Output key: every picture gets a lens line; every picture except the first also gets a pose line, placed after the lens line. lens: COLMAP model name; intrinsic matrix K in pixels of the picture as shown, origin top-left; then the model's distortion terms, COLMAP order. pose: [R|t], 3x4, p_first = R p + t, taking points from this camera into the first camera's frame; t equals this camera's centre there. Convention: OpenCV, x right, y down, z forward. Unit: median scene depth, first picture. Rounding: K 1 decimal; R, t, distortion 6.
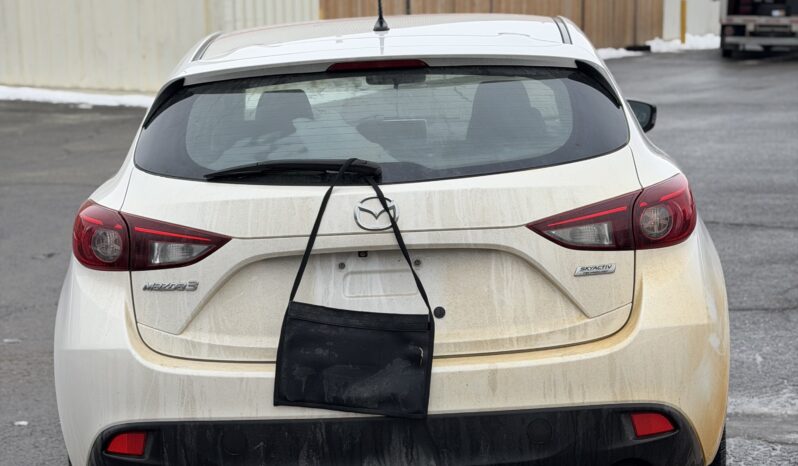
lens RADIAL K [[1475.1, 0, 392.9], [0, 1475.1, 234.6], [0, 0, 1]] dist [0.135838, 0.053517]
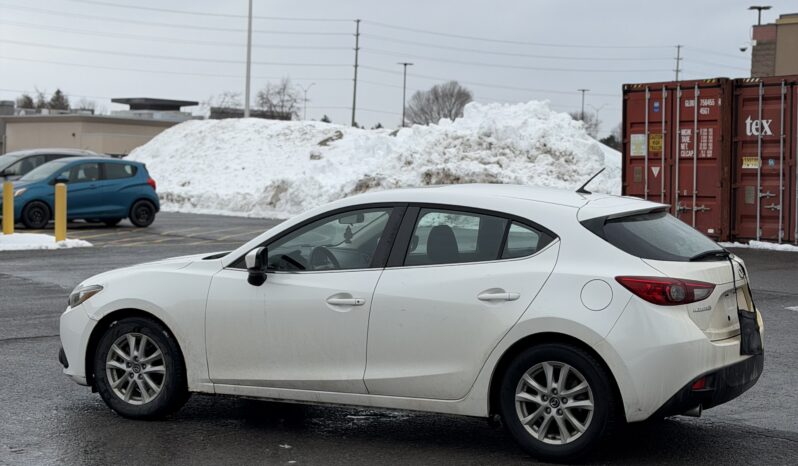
lens RADIAL K [[1475.1, 0, 392.9], [0, 1475.1, 234.6], [0, 0, 1]] dist [0.135838, 0.053517]
pose [[0.412326, -0.005129, 0.911022, -2.409497], [0.106528, 0.993396, -0.042621, -0.030113], [-0.904787, 0.114623, 0.410150, 0.515184]]
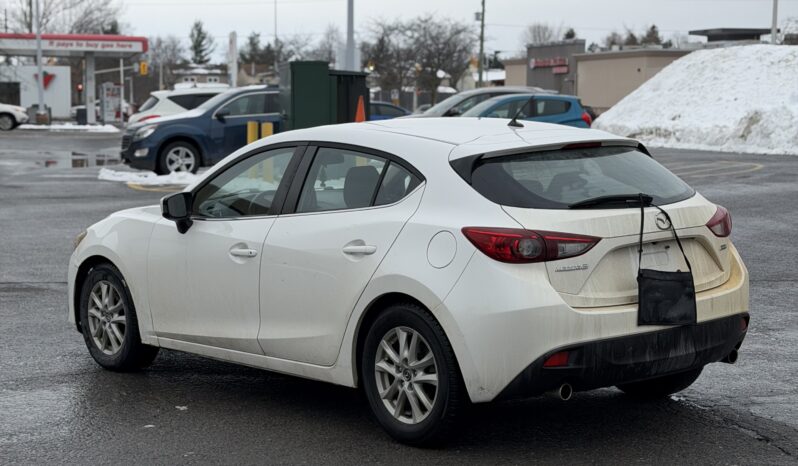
lens RADIAL K [[1475.1, 0, 392.9], [0, 1475.1, 234.6], [0, 0, 1]] dist [0.135838, 0.053517]
pose [[0.746576, -0.039760, 0.664112, -1.529305], [0.088796, 0.995237, -0.040239, 0.049019], [-0.659348, 0.089012, 0.746550, -0.190724]]
